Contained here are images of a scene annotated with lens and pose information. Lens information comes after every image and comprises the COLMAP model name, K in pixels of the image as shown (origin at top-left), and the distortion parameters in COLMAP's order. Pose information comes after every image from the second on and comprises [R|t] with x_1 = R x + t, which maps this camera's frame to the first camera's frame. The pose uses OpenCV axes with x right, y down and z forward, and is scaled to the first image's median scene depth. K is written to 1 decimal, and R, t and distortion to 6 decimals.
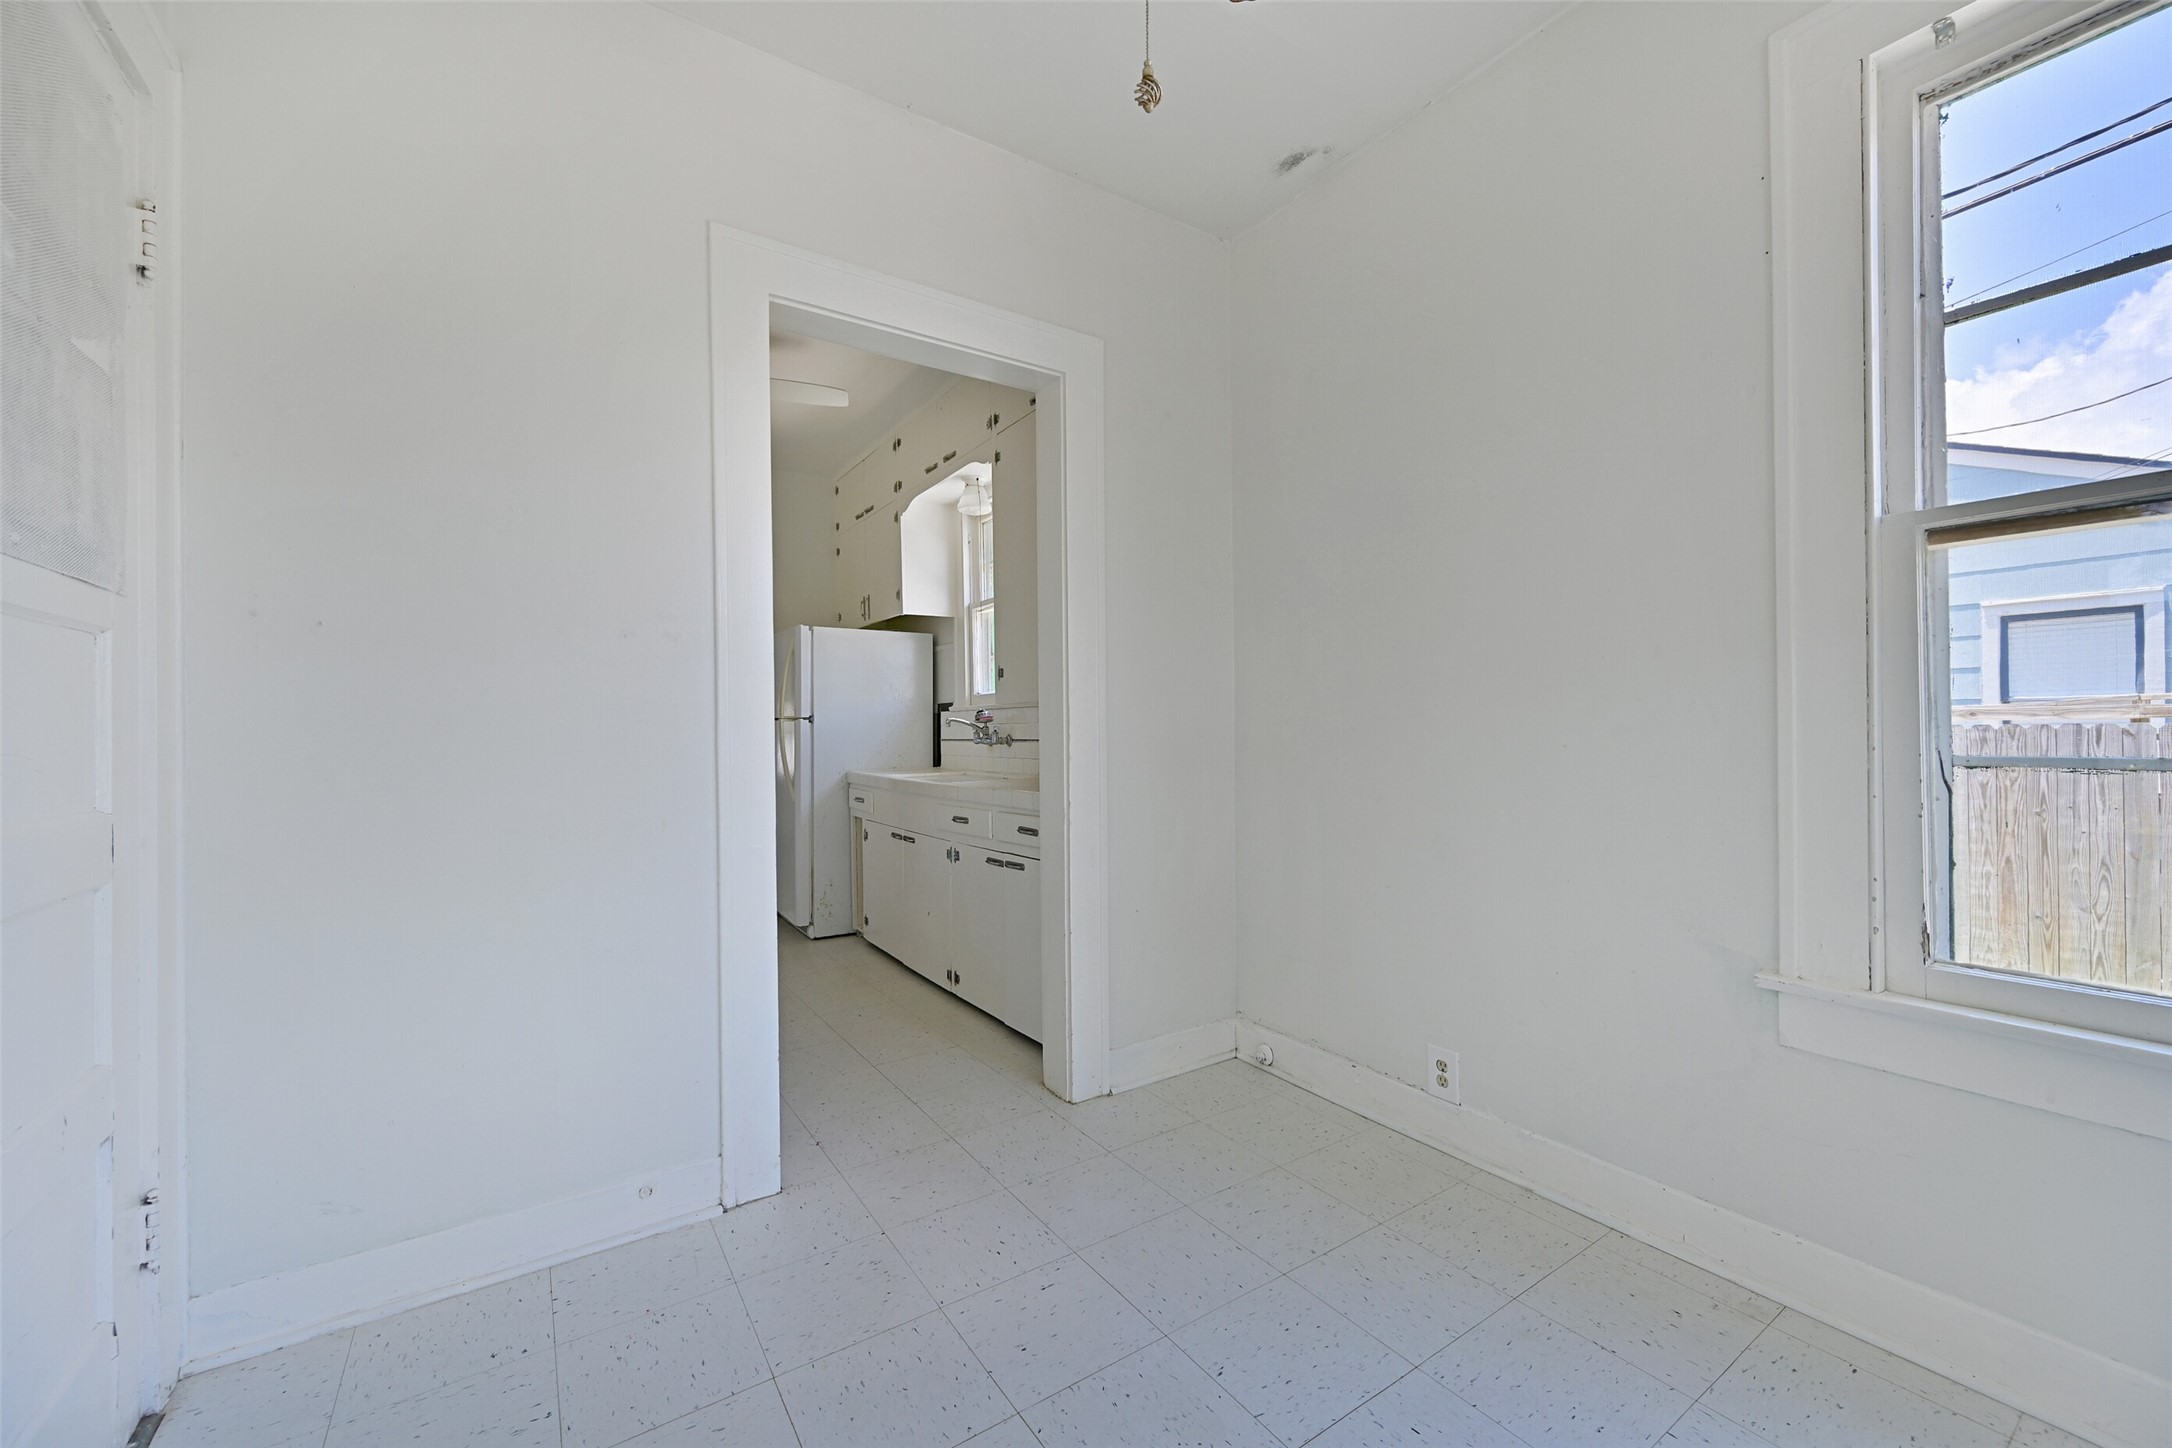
lens RADIAL K [[855.8, 0, 1092.7], [0, 855.8, 725.3], [0, 0, 1]] dist [0.000256, -0.000851]
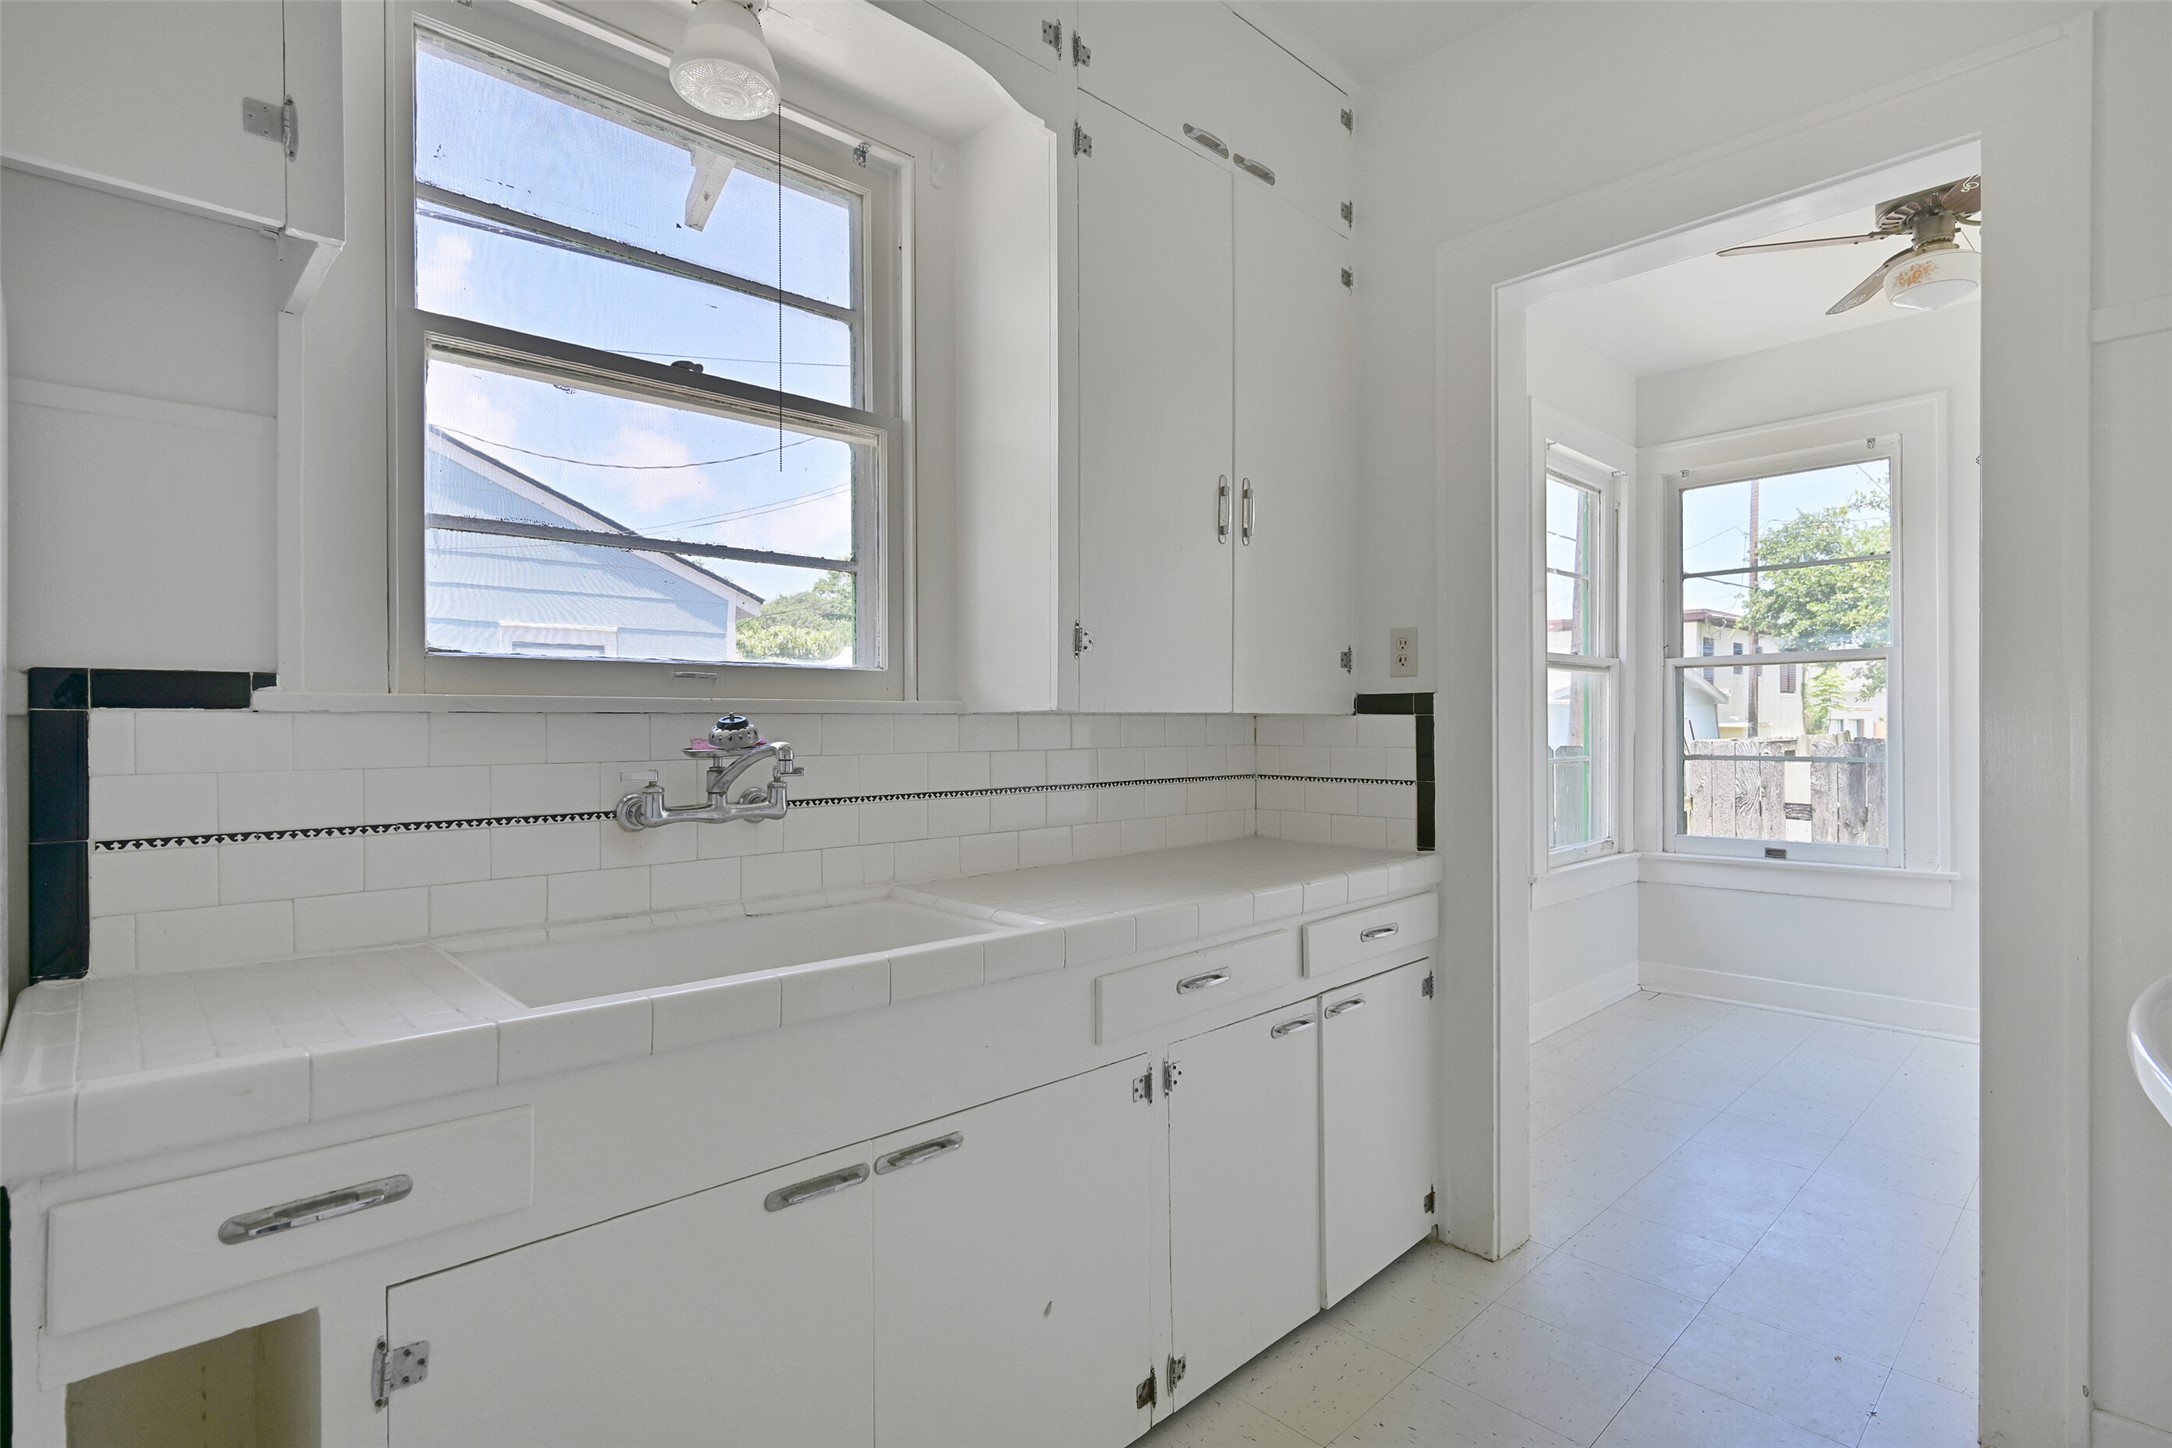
lens RADIAL K [[1051.4, 0, 1094.3], [0, 1051.4, 728.9], [0, 0, 1]] dist [0.000436, -0.001263]
pose [[-0.172092, 0.007602, 0.985052, -0.504743], [0.004063, 0.999967, -0.007007, -0.008843], [-0.985073, 0.002796, -0.172117, 0.860901]]
